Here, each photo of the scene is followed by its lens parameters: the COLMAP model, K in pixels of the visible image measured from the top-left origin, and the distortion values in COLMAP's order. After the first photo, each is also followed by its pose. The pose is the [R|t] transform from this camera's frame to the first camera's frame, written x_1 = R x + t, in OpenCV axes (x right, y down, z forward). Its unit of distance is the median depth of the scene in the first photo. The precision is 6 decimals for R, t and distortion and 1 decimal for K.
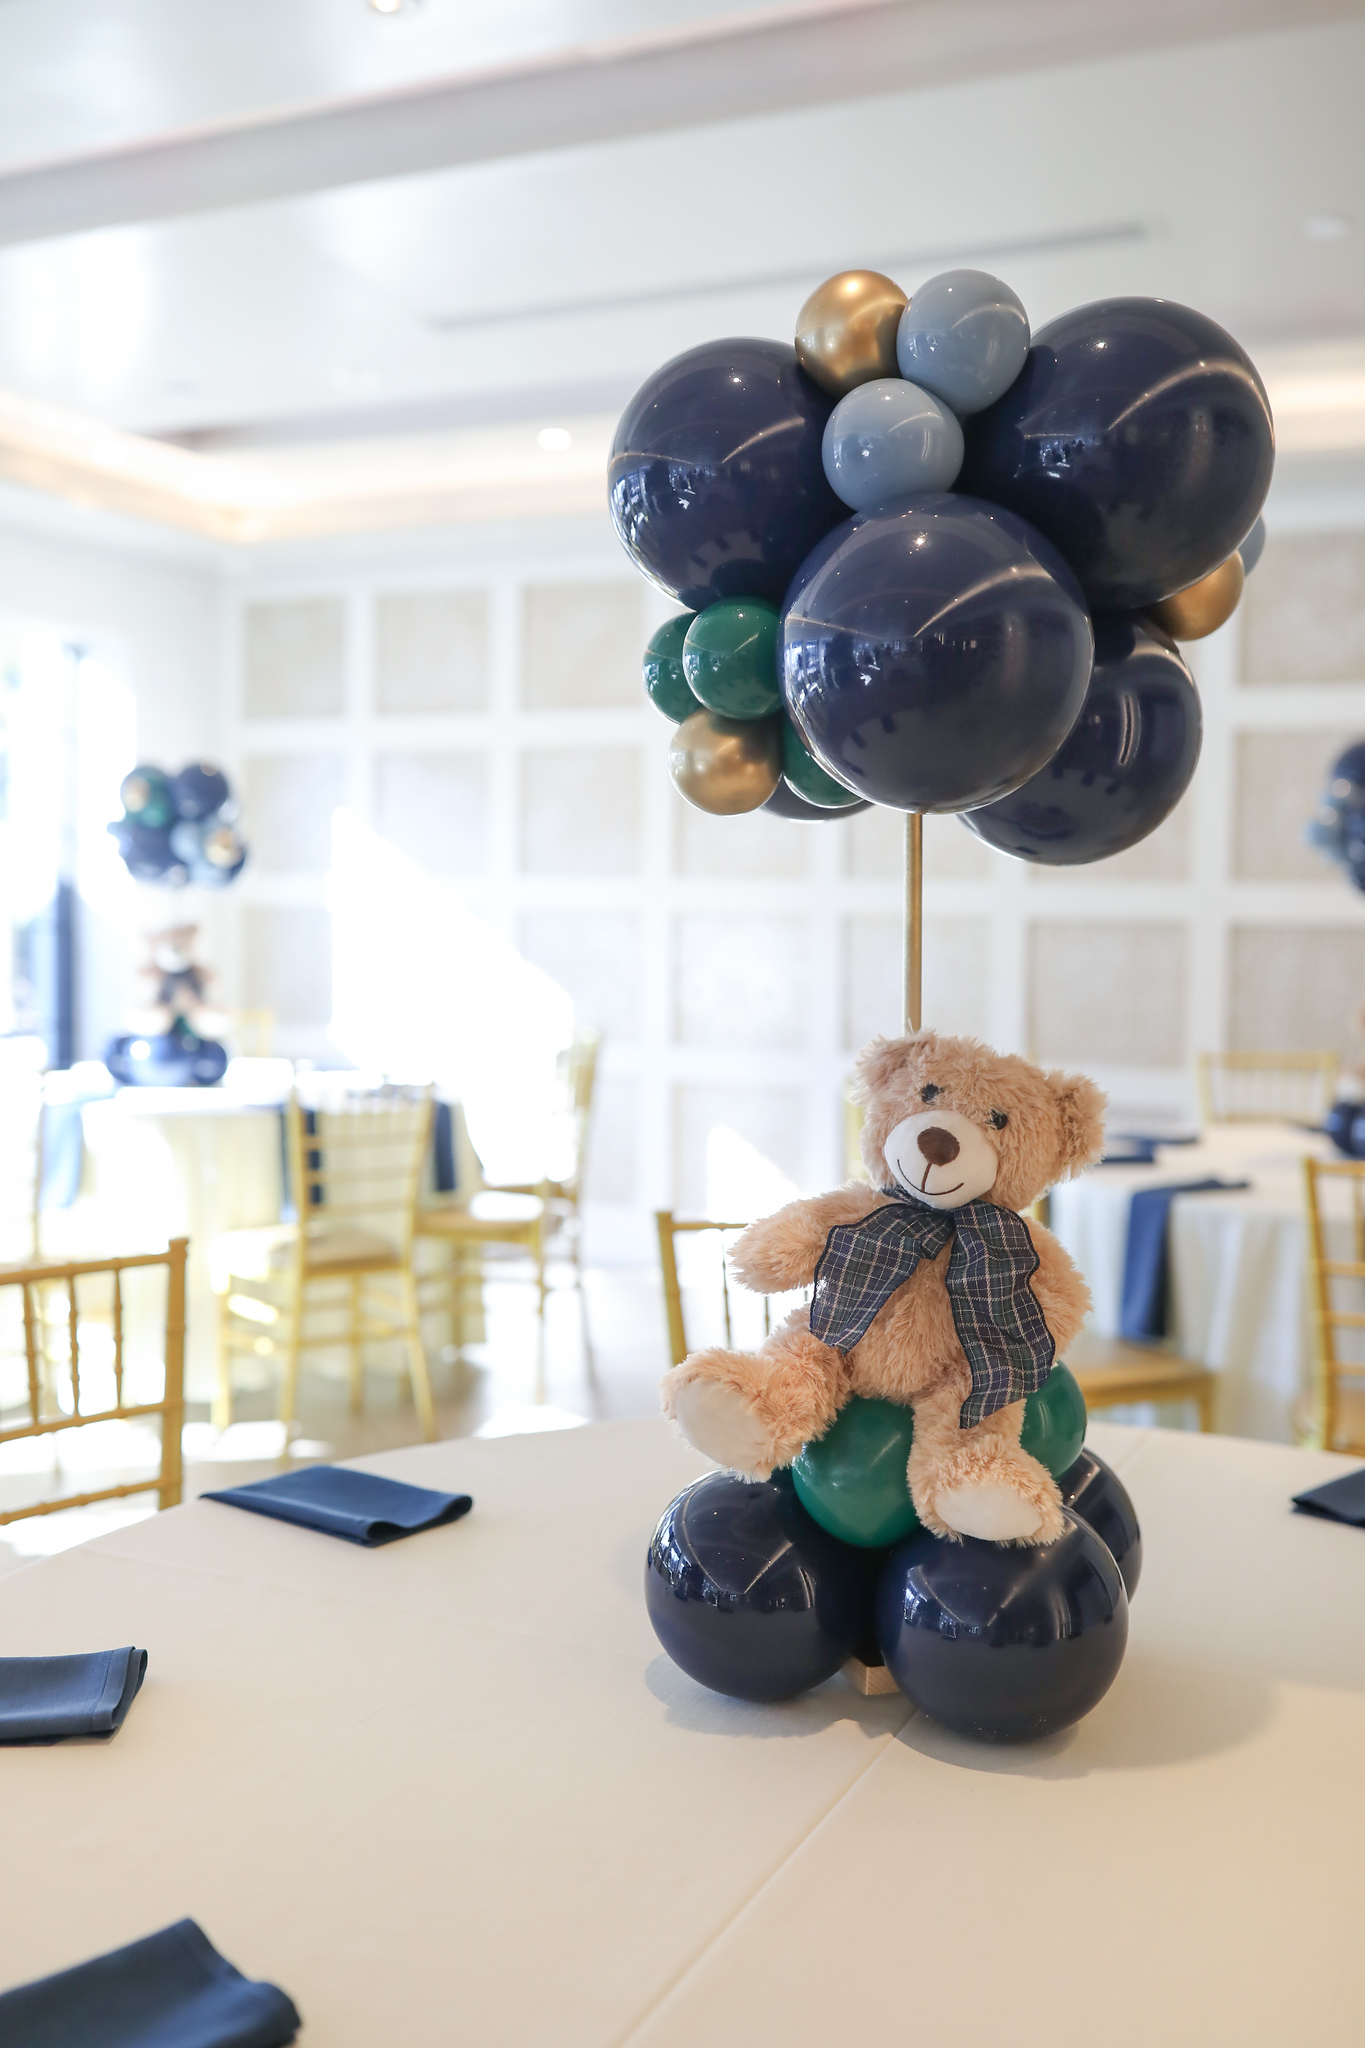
lens RADIAL K [[1969.7, 0, 691.5], [0, 1969.7, 1027.9], [0, 0, 1]] dist [-0.000275, -0.023377]
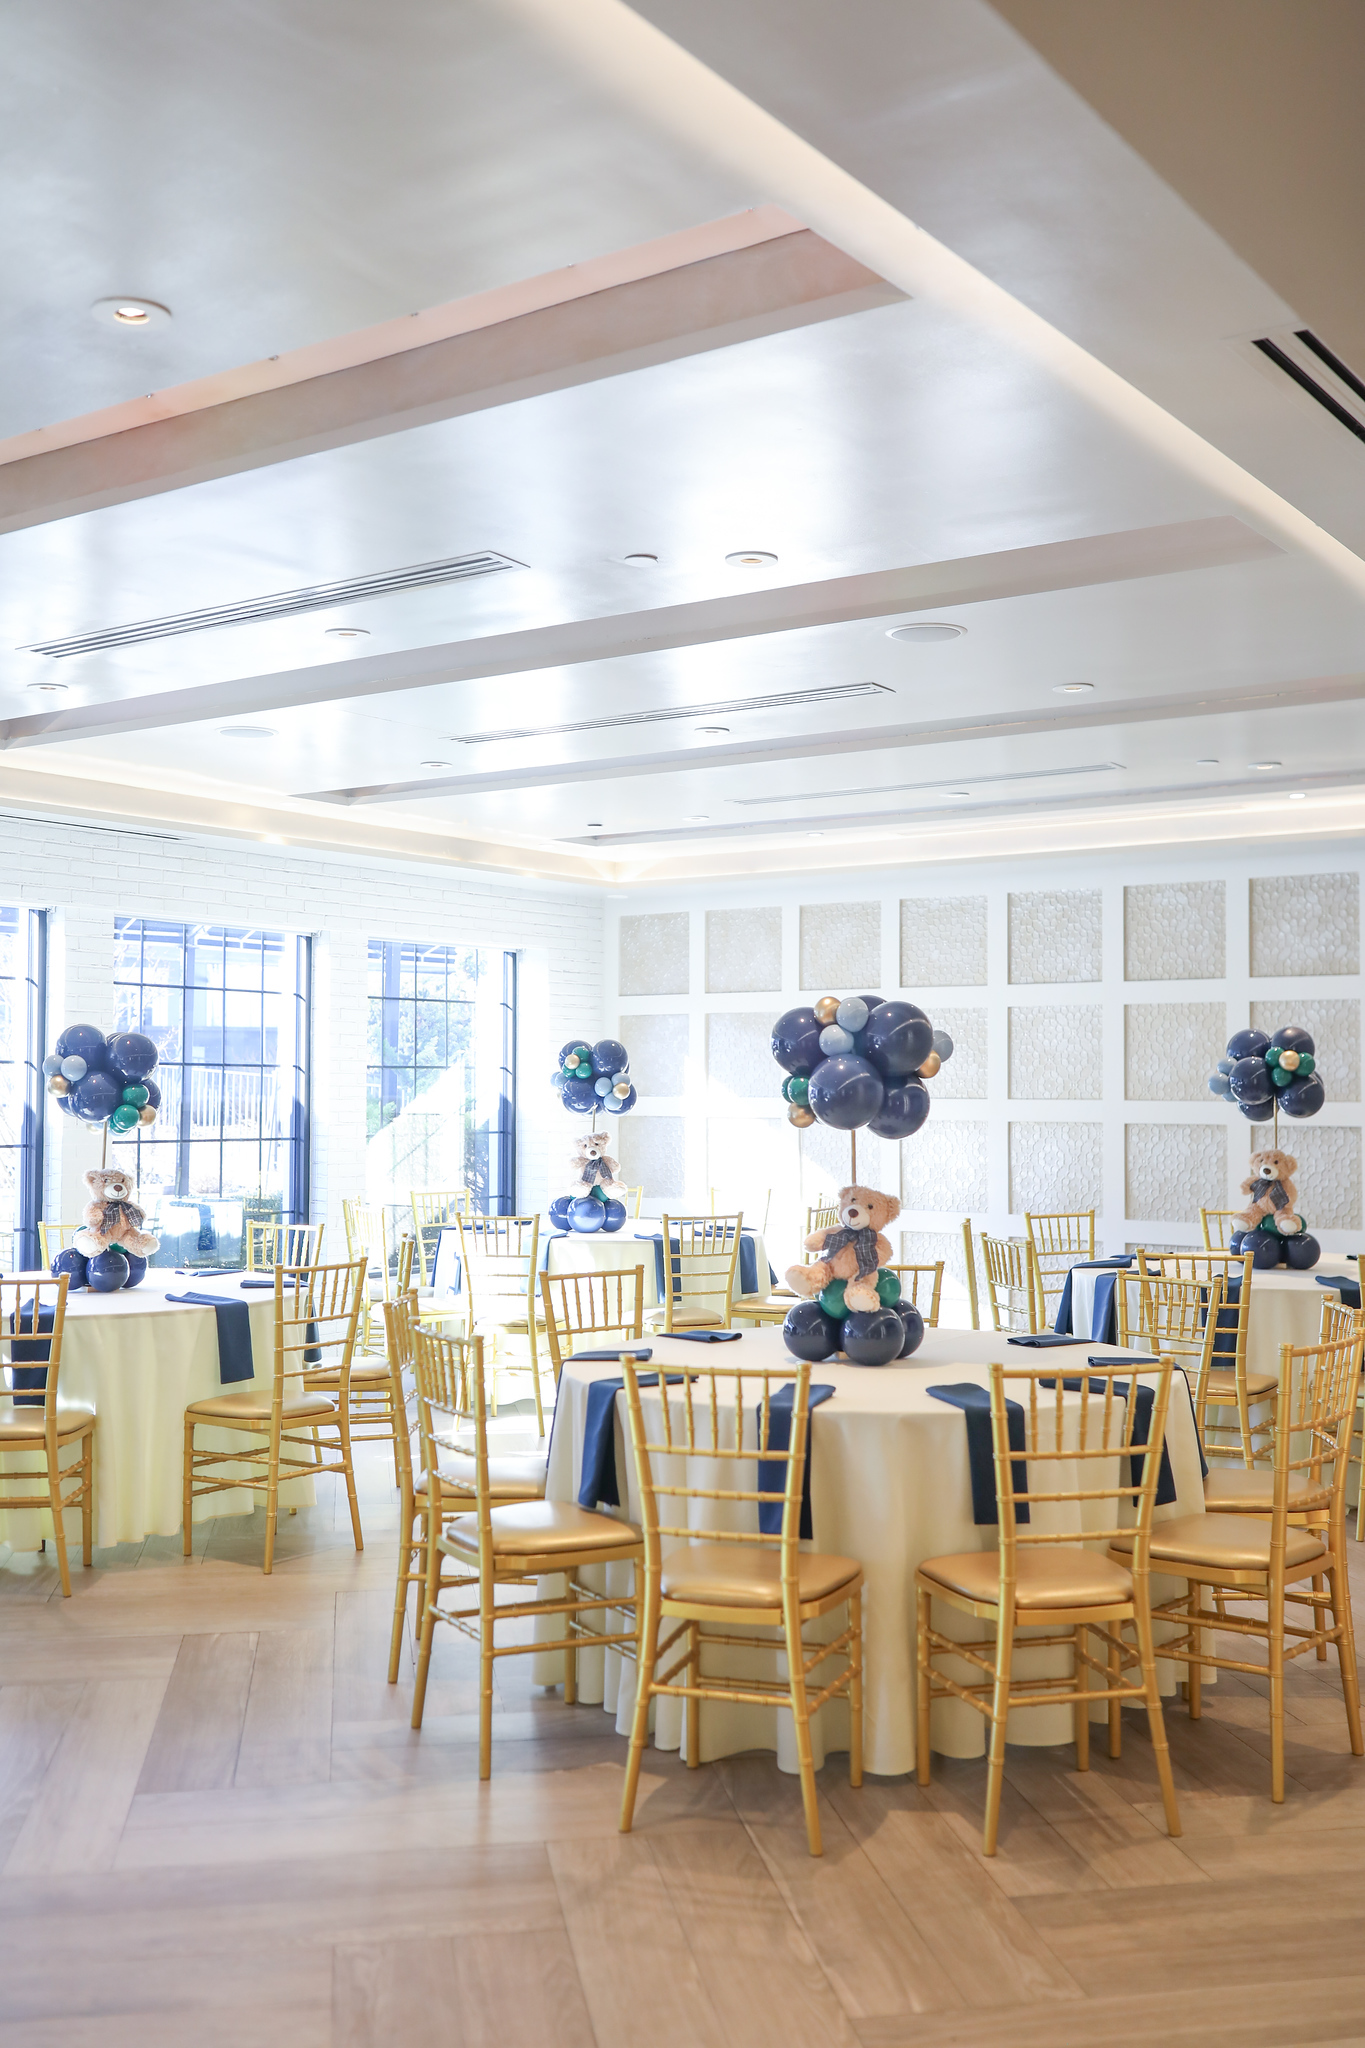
lens RADIAL K [[1969.7, 0, 691.5], [0, 1969.7, 1027.9], [0, 0, 1]] dist [-0.000275, -0.023377]
pose [[0.986354, -0.015849, -0.163875, 0.425744], [0.000902, 0.995861, -0.090883, 0.045063], [0.164637, 0.089495, 0.982286, -2.748283]]
